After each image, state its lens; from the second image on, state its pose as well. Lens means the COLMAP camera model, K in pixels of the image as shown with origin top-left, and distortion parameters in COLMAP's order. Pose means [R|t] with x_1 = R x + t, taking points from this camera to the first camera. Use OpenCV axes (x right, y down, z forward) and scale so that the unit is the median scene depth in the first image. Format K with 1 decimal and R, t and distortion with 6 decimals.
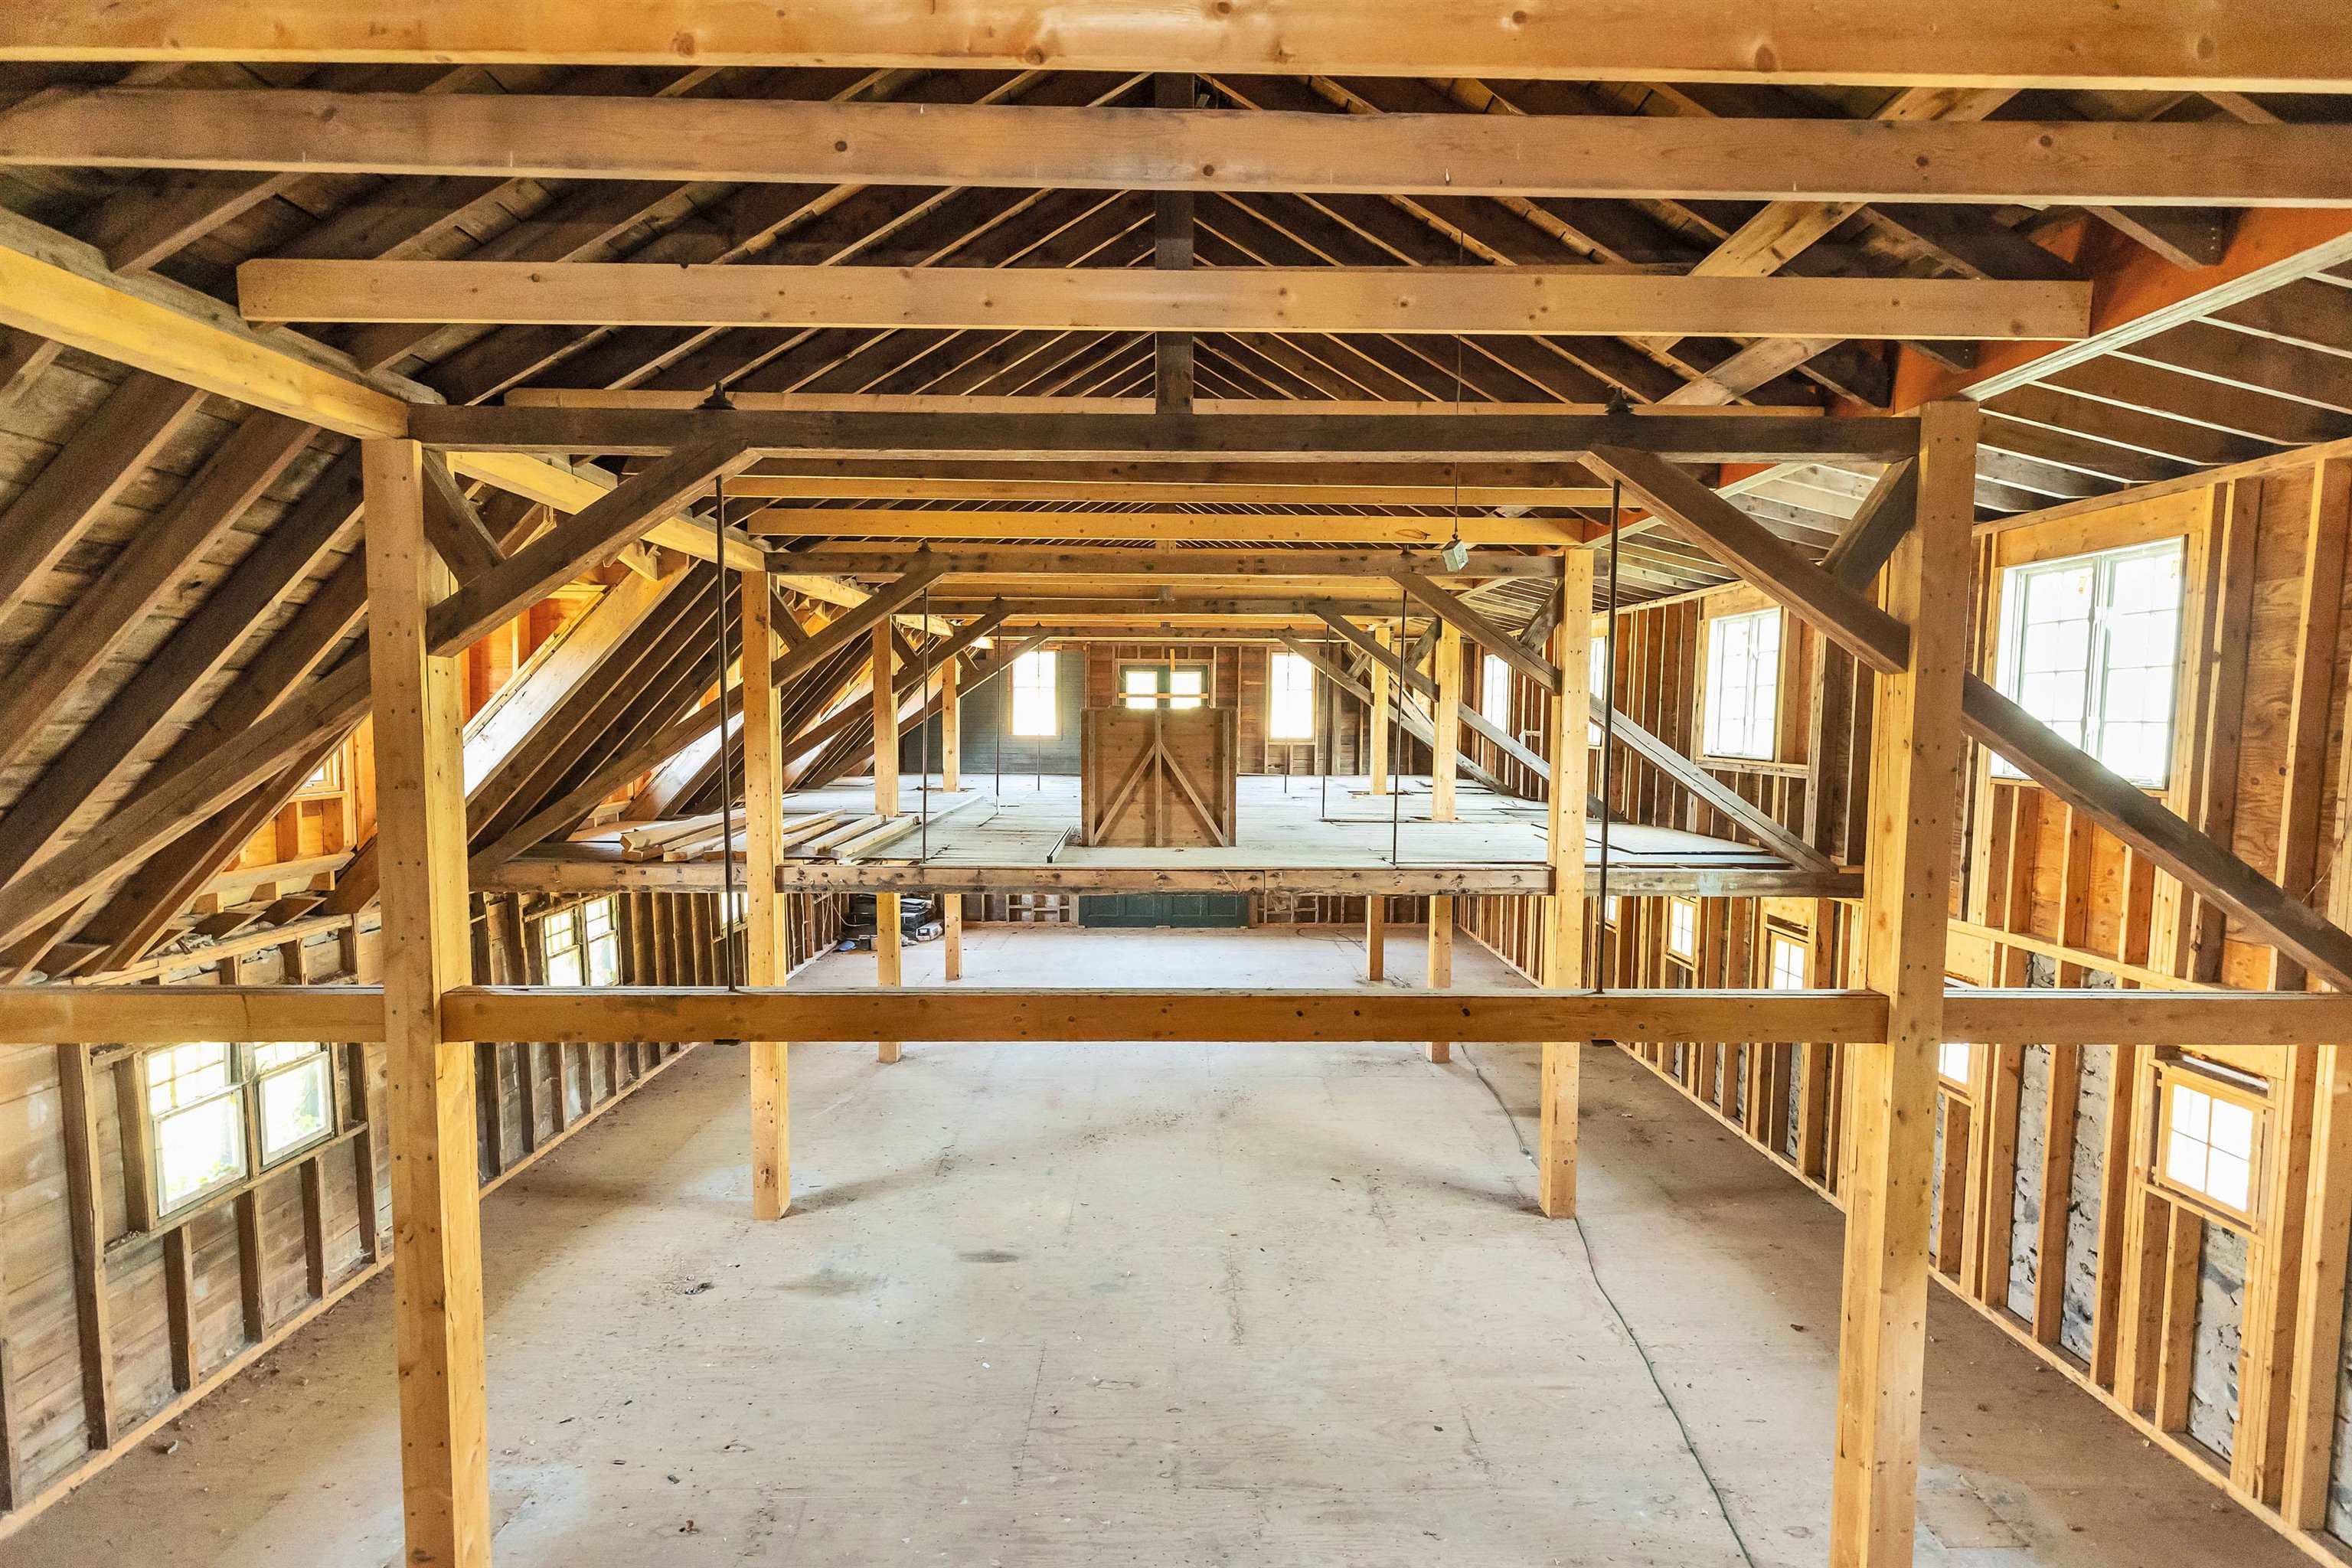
lens RADIAL K [[1077.5, 0, 1168.1], [0, 1077.5, 793.6], [0, 0, 1]] dist [0.001963, 0.000107]
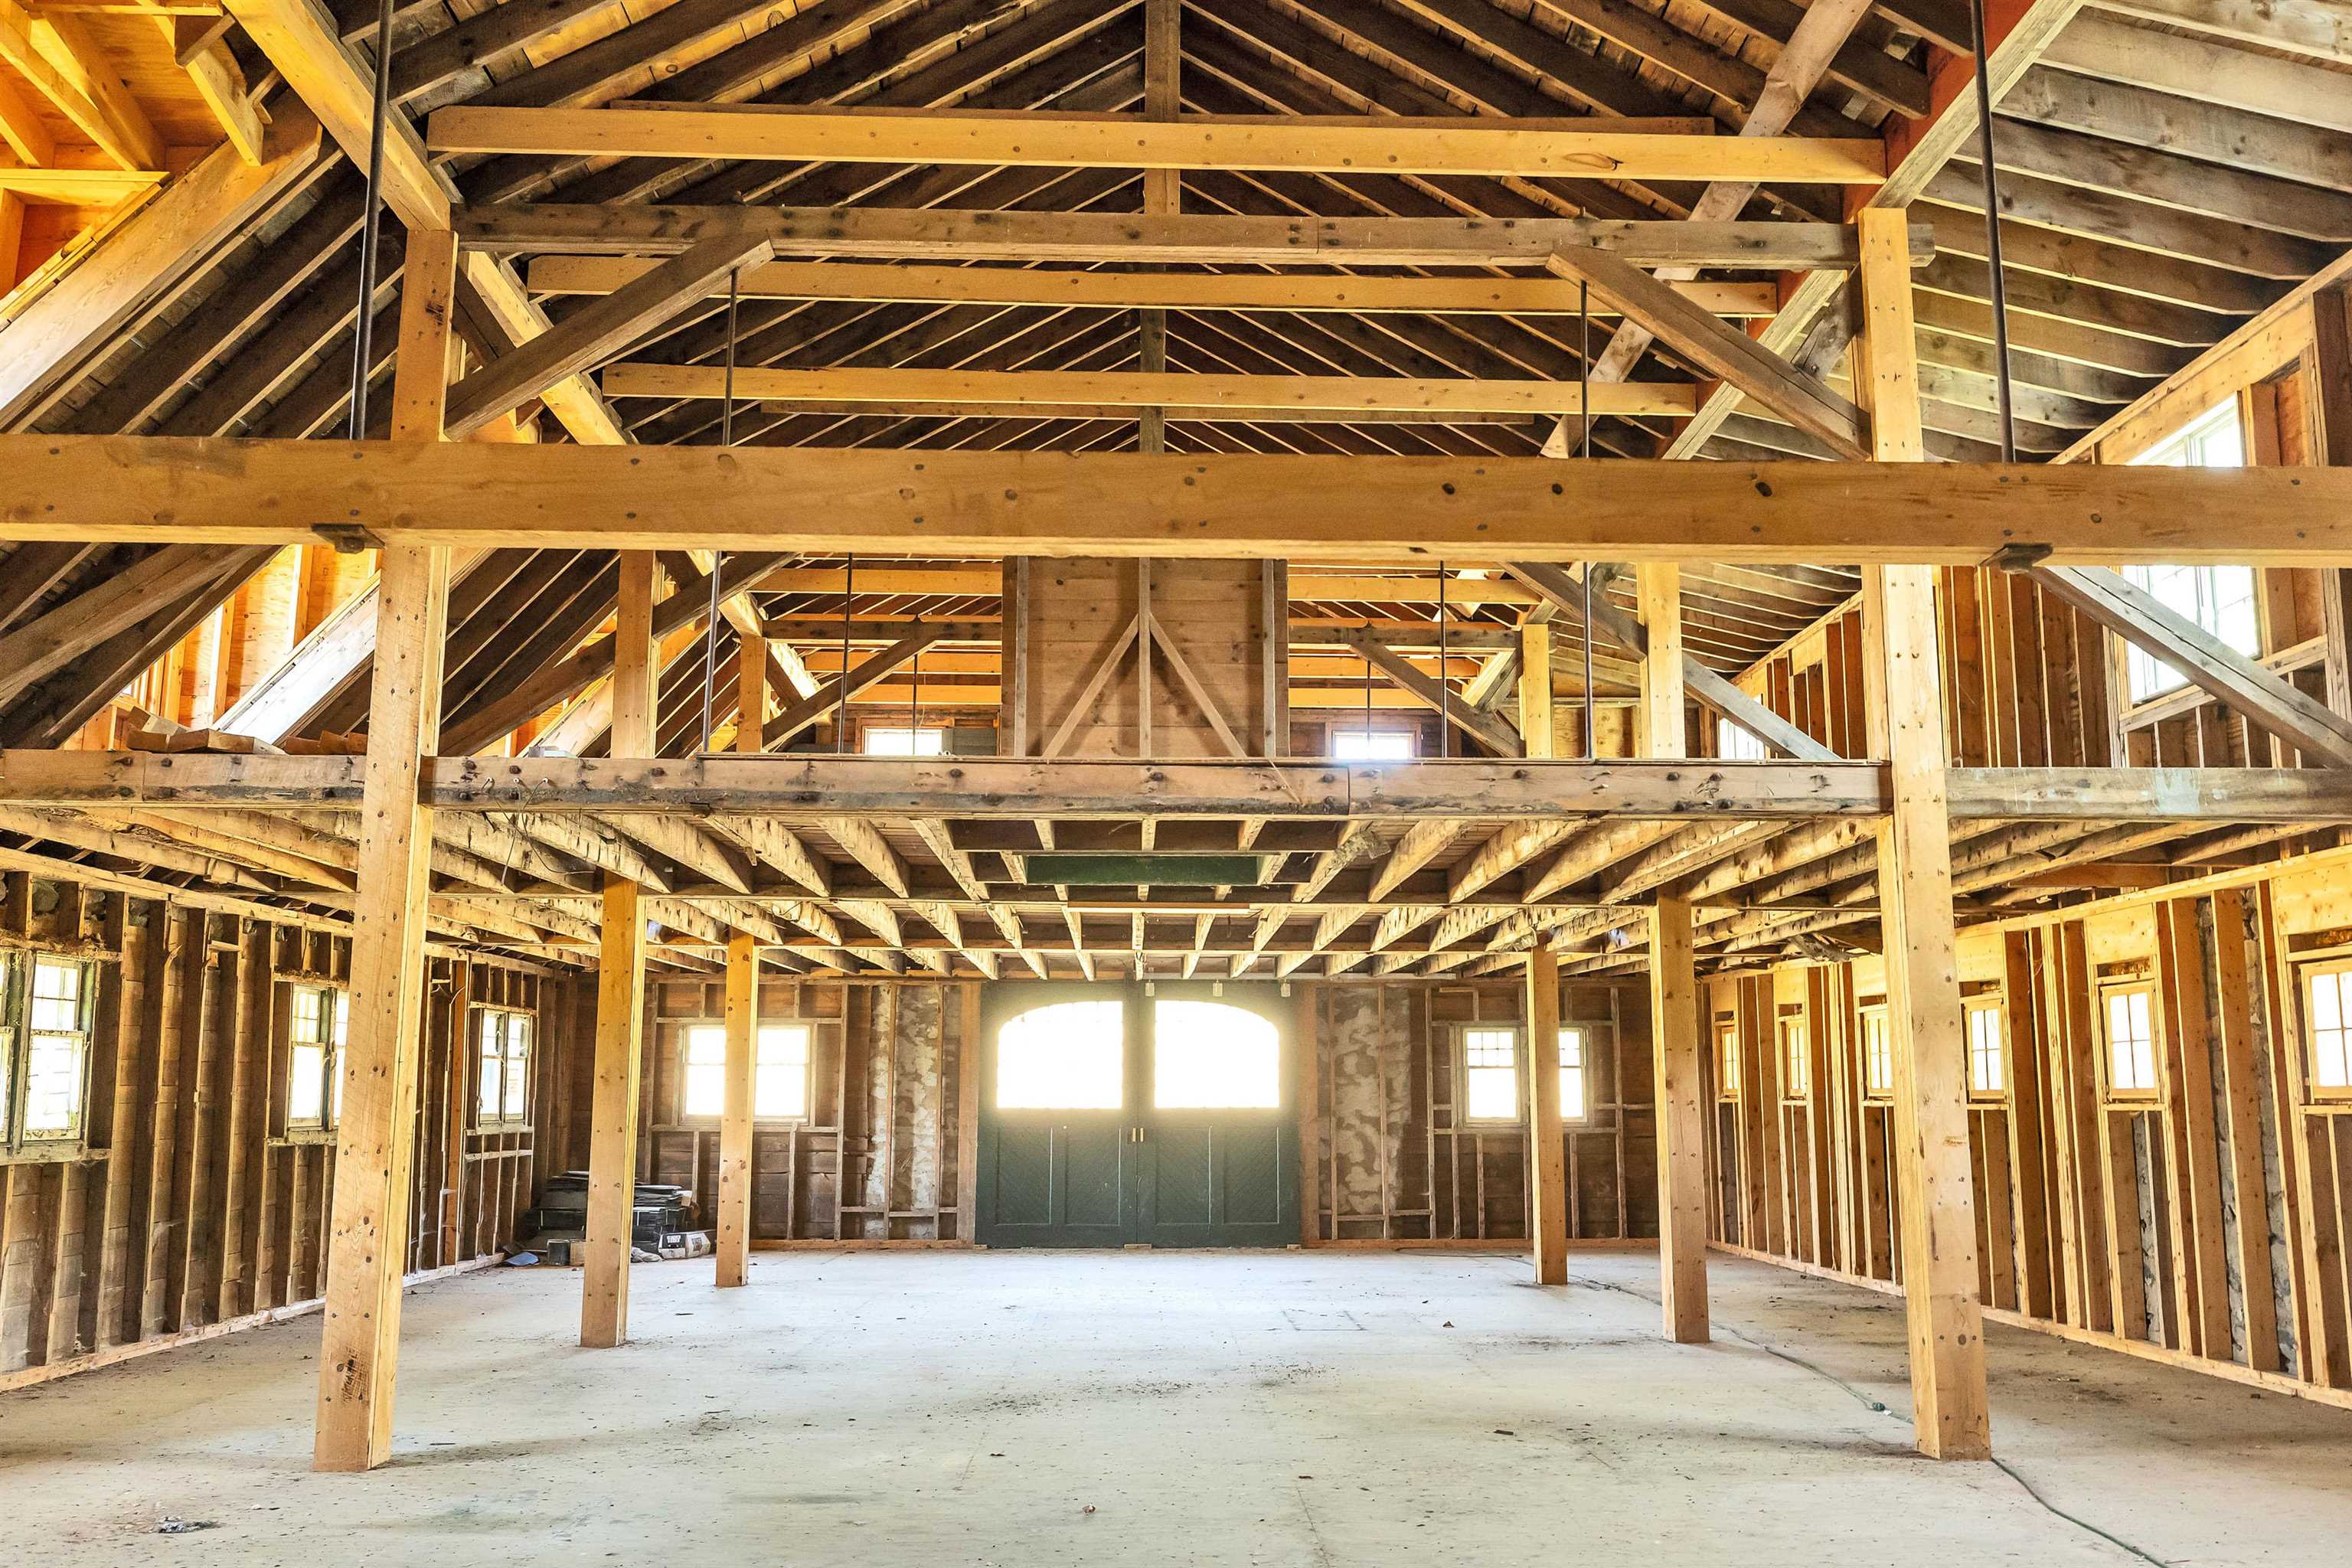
lens RADIAL K [[1972.7, 0, 1183.9], [0, 1972.7, 784.0], [0, 0, 1]] dist [0.000241, -0.005589]
pose [[0.999676, 0.000964, 0.025453, -0.014449], [0.005104, 0.971436, -0.237246, 0.271309], [-0.024955, 0.237299, 0.971116, 0.050781]]
